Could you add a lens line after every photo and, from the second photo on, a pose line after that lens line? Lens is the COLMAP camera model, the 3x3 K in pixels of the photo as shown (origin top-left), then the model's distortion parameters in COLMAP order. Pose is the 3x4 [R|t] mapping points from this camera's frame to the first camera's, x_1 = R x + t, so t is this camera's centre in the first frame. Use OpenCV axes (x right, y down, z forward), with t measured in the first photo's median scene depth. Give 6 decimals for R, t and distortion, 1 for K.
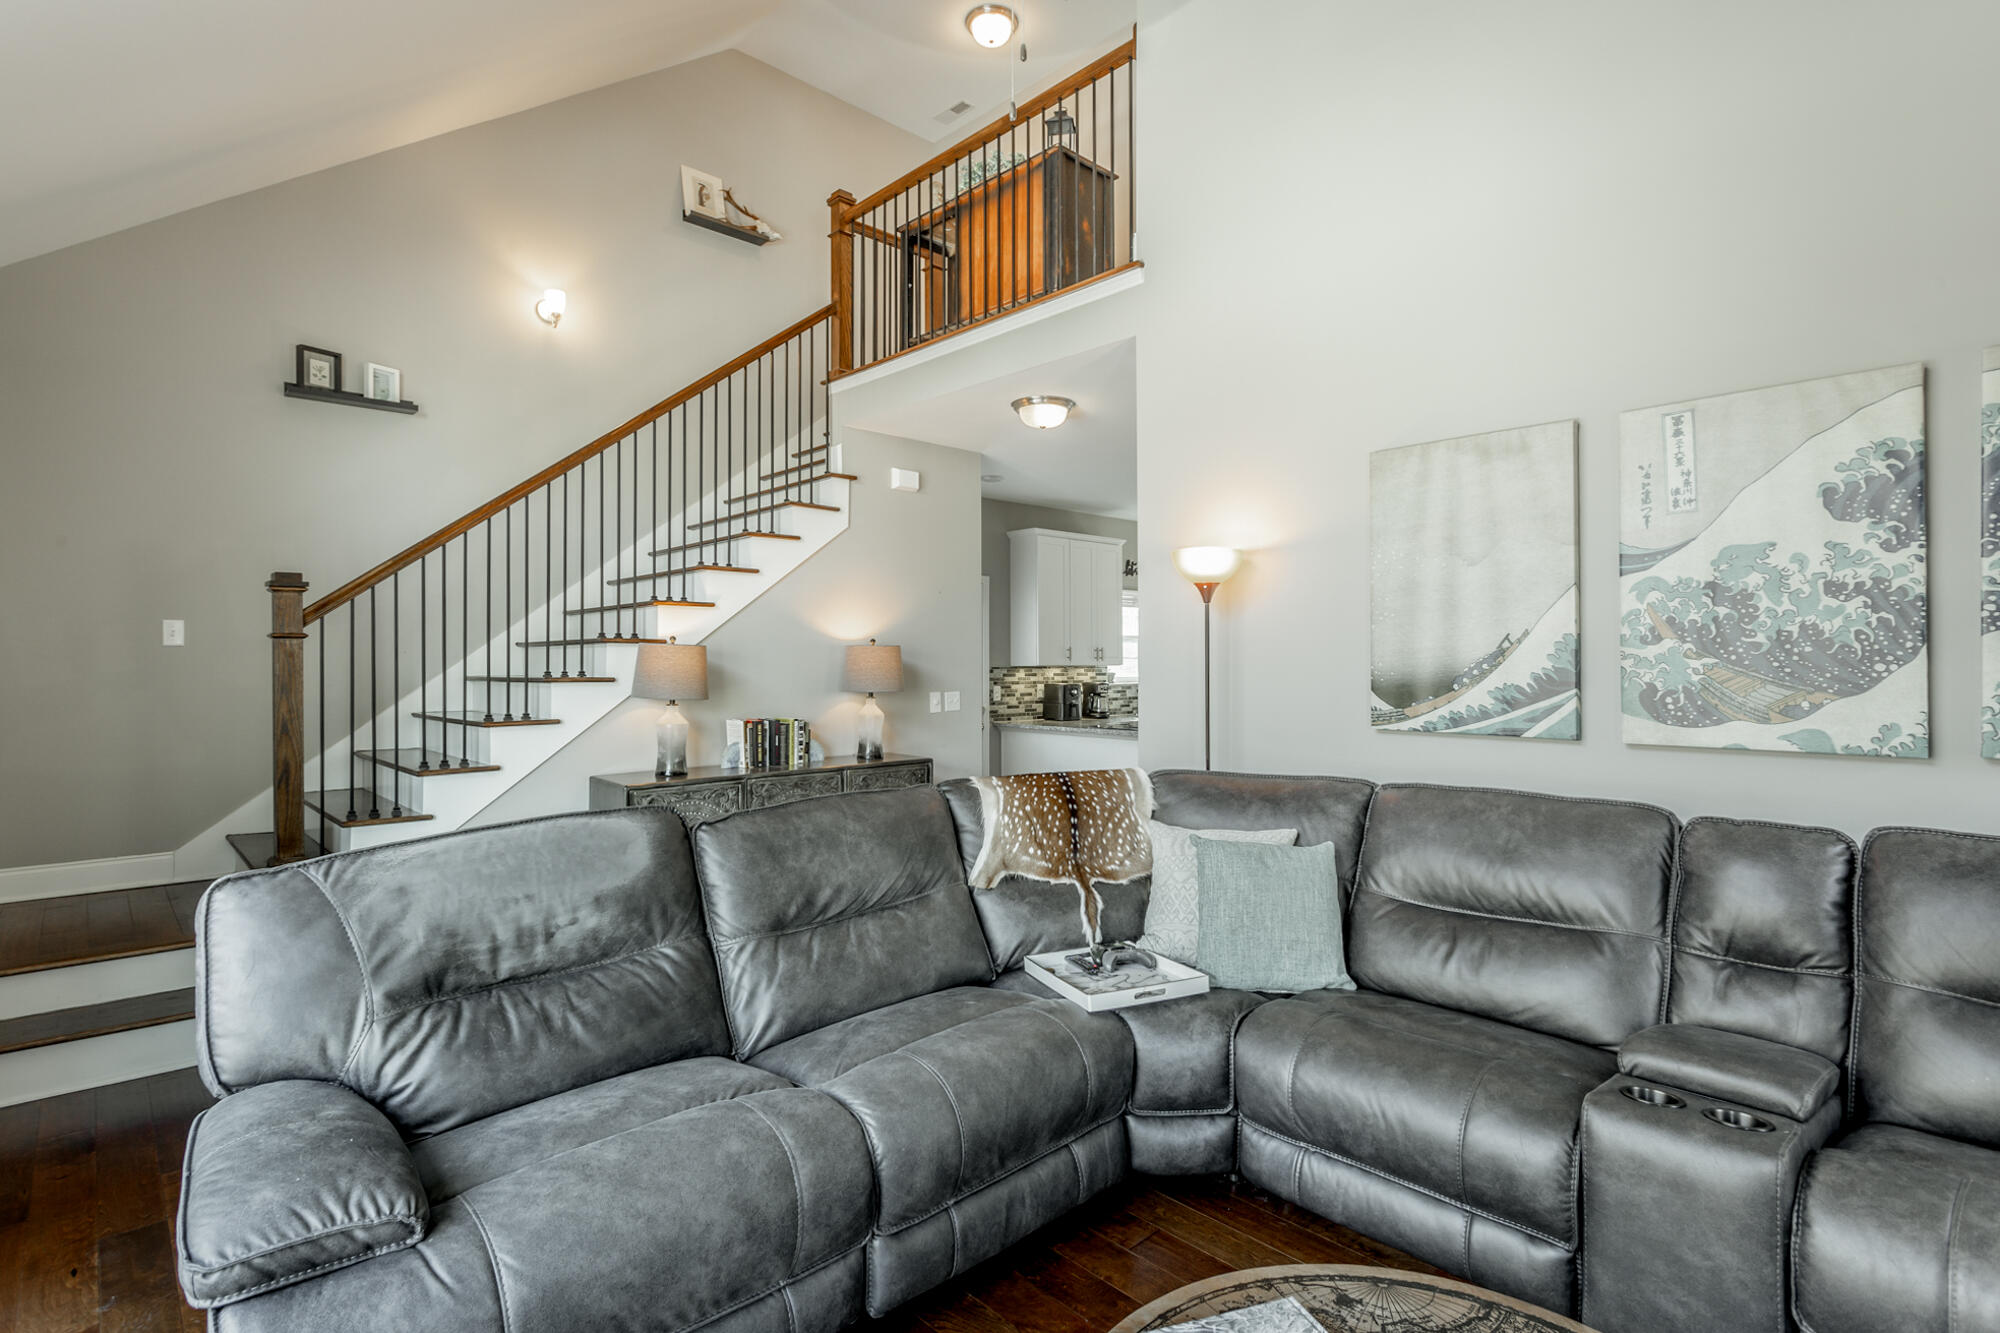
lens RADIAL K [[964.0, 0, 1006.2], [0, 964.0, 667.2], [0, 0, 1]] dist [-0.006229, 0.004507]
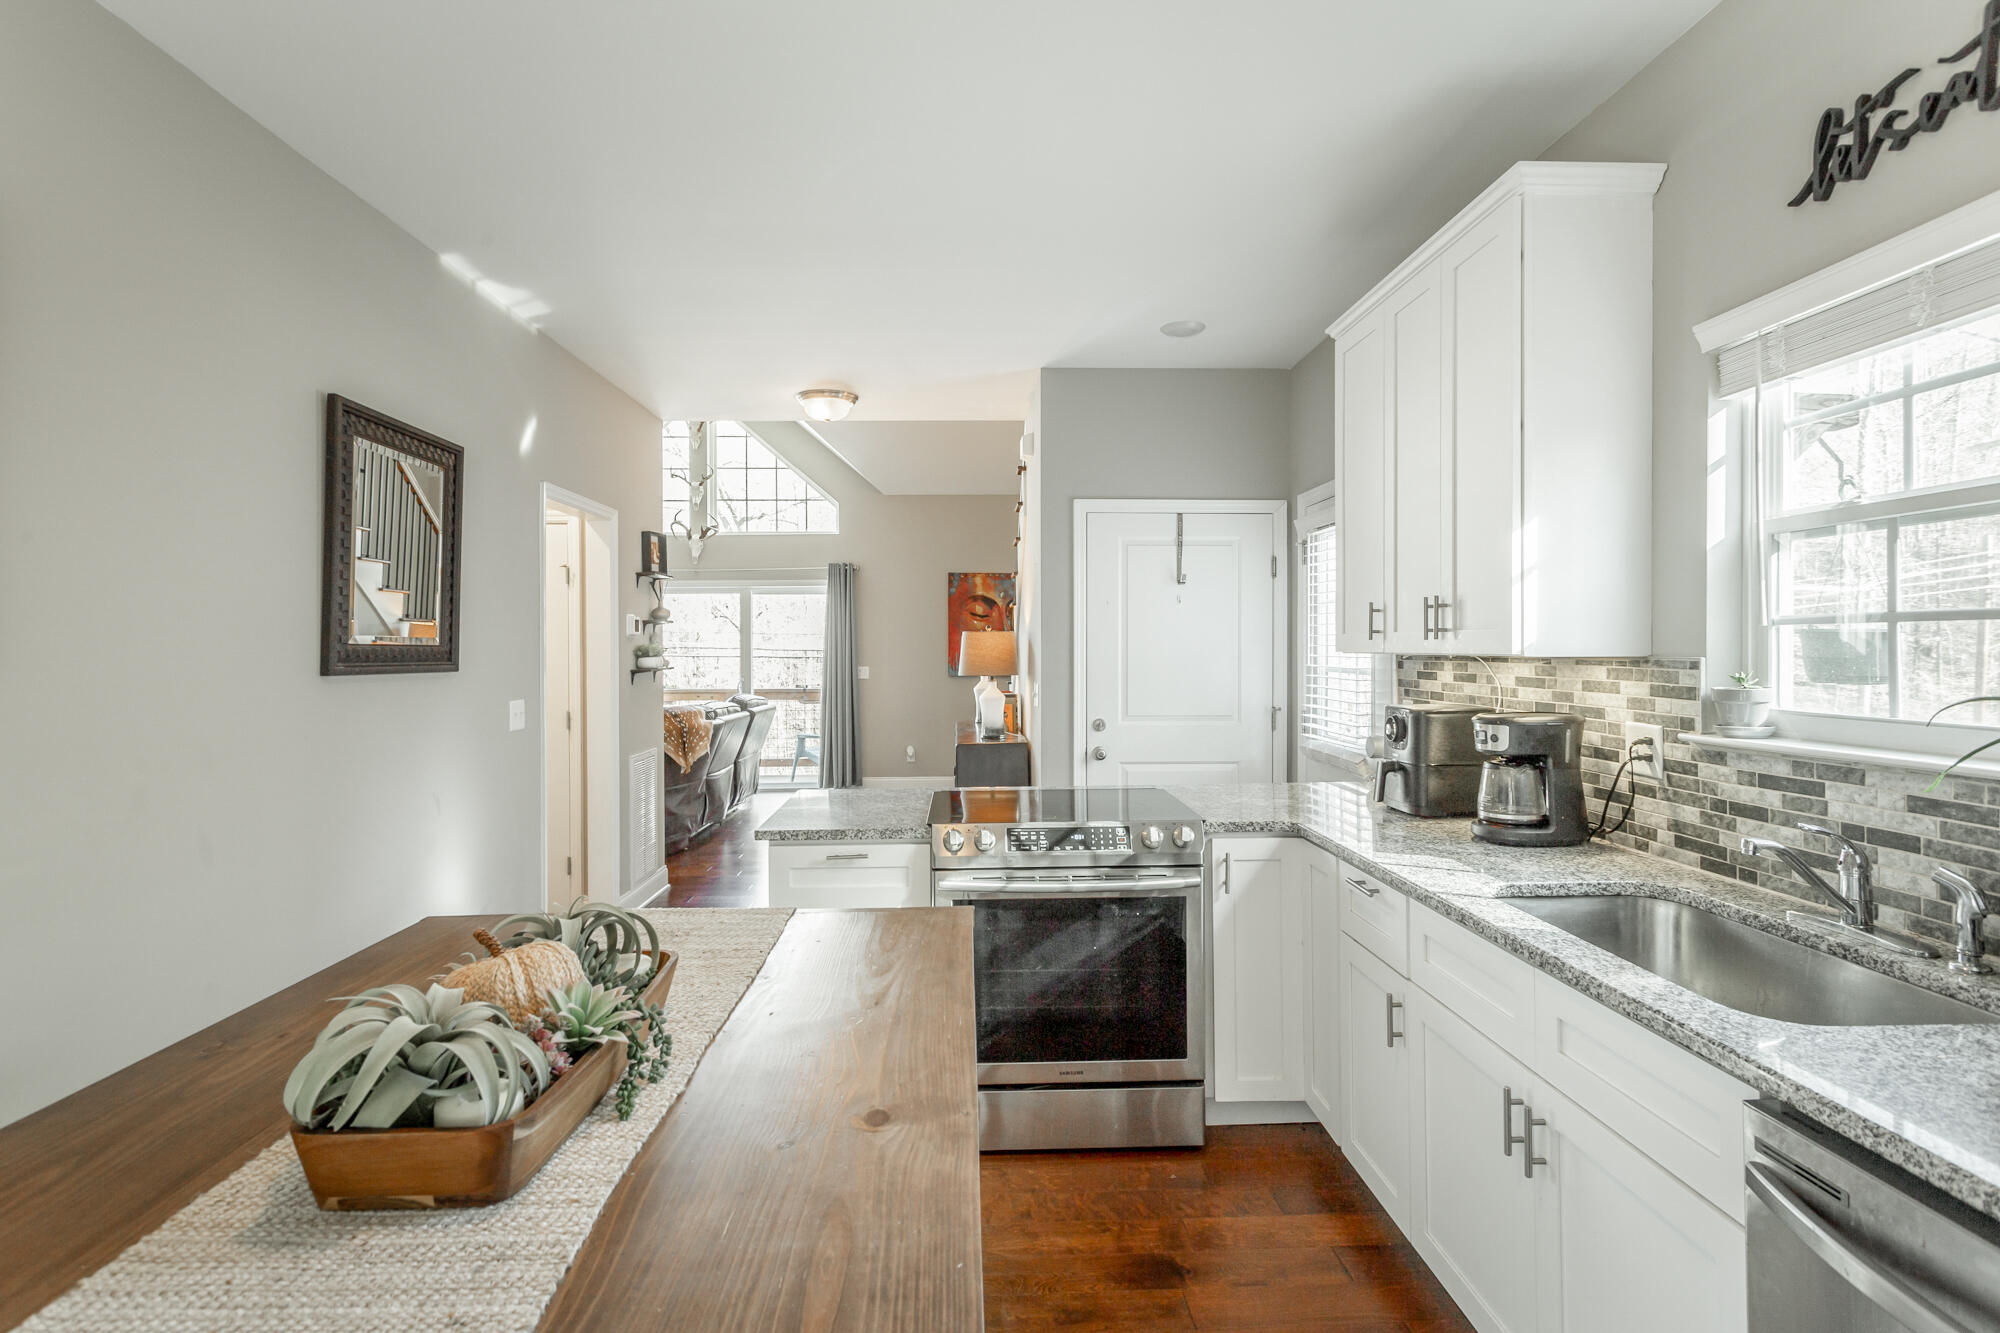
lens RADIAL K [[988.8, 0, 985.8], [0, 988.8, 659.2], [0, 0, 1]] dist [-0.001281, 0.000809]
pose [[-0.673846, 0.014308, -0.738733, 0.435146], [0.003443, 0.999862, 0.016225, -0.006064], [0.738864, 0.008390, -0.673803, 1.131945]]
